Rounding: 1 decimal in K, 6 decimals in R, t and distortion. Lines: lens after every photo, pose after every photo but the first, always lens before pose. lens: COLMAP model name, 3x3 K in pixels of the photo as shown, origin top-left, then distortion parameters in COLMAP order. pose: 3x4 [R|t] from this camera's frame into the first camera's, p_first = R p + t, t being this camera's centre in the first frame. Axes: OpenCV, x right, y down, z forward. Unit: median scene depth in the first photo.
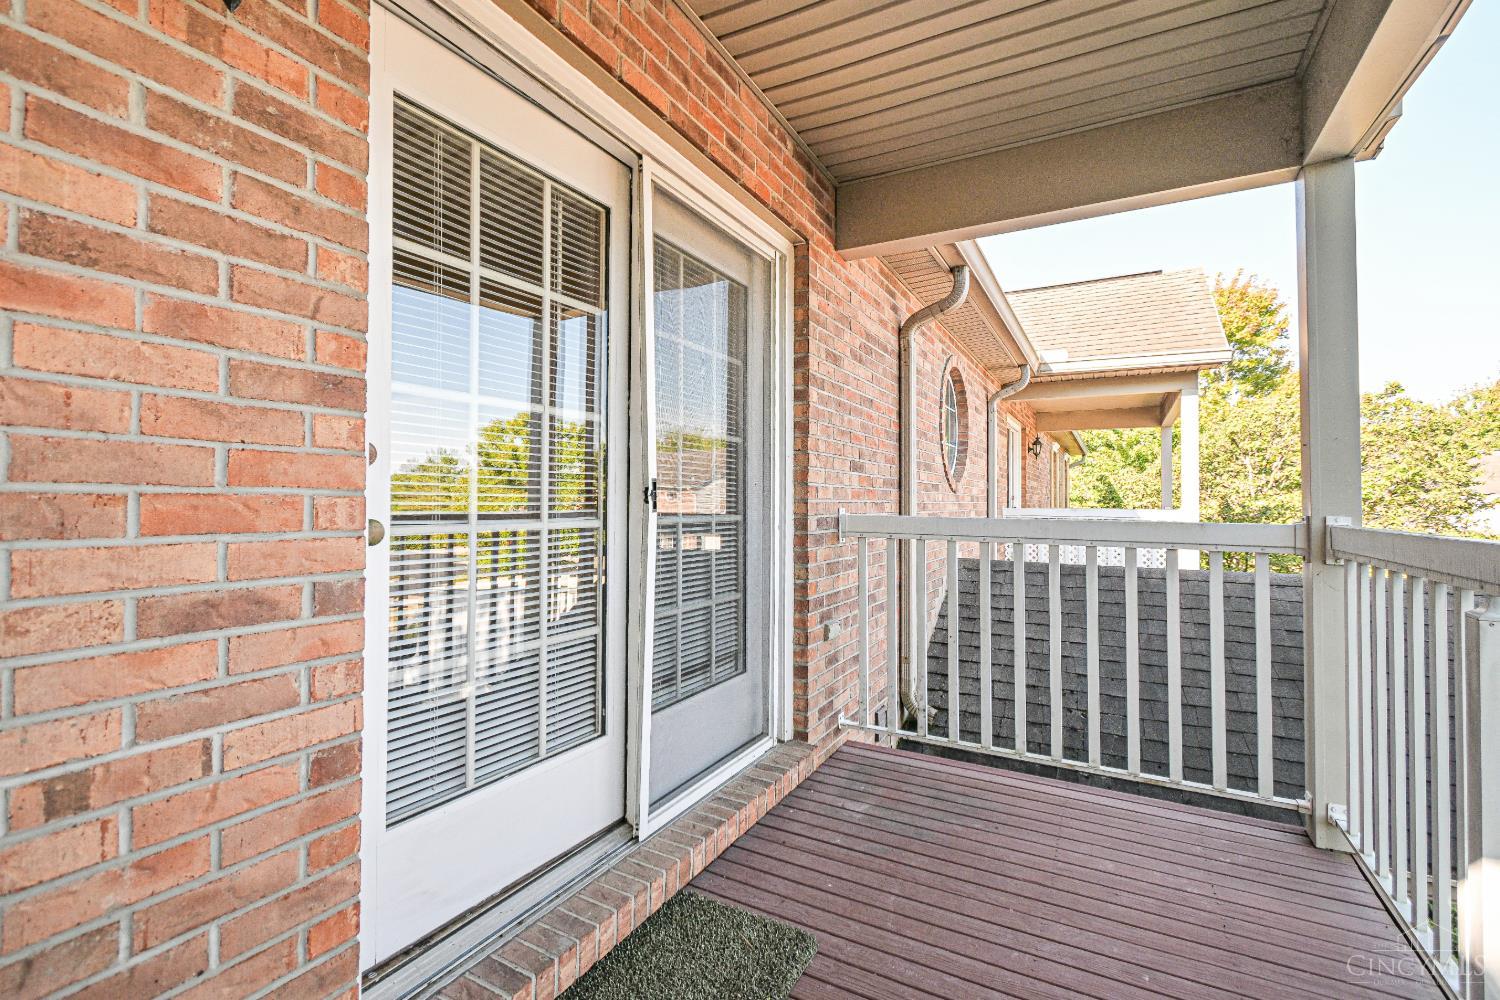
lens RADIAL K [[655.6, 0, 786.5], [0, 655.6, 490.8], [0, 0, 1]] dist [0.004243, -0.002696]
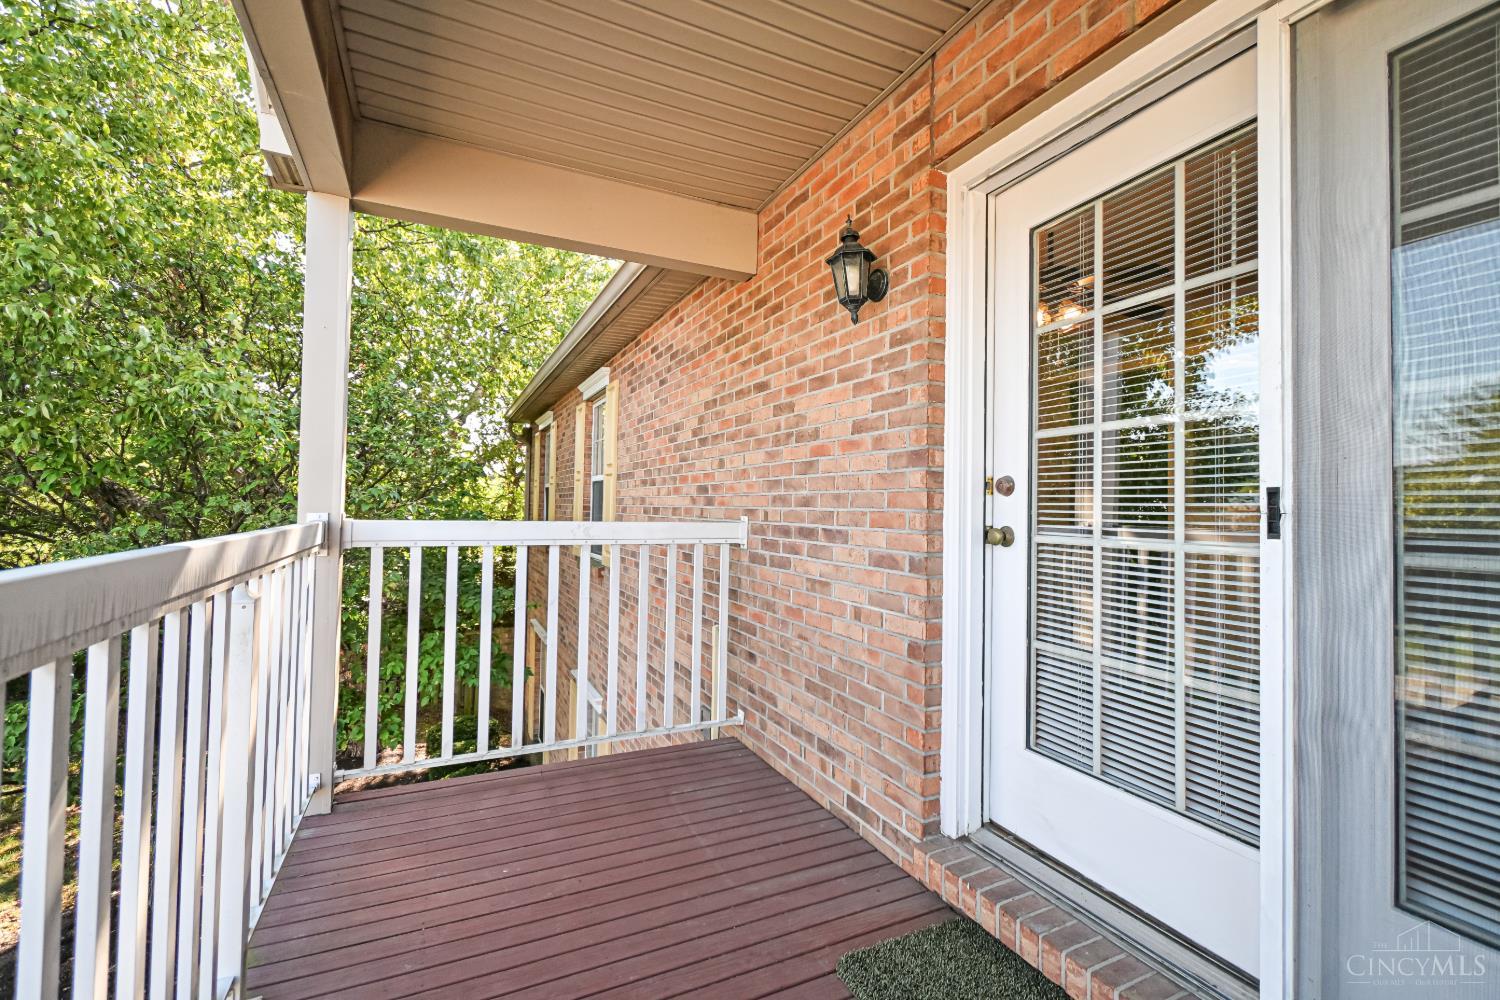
lens RADIAL K [[655.6, 0, 752.0], [0, 655.6, 498.3], [0, 0, 1]] dist [0.004243, -0.002696]
pose [[-0.605489, -0.035894, -0.795044, 0.789556], [-0.011087, 0.999266, -0.036670, 0.029656], [0.795777, -0.013389, -0.605442, 1.230390]]
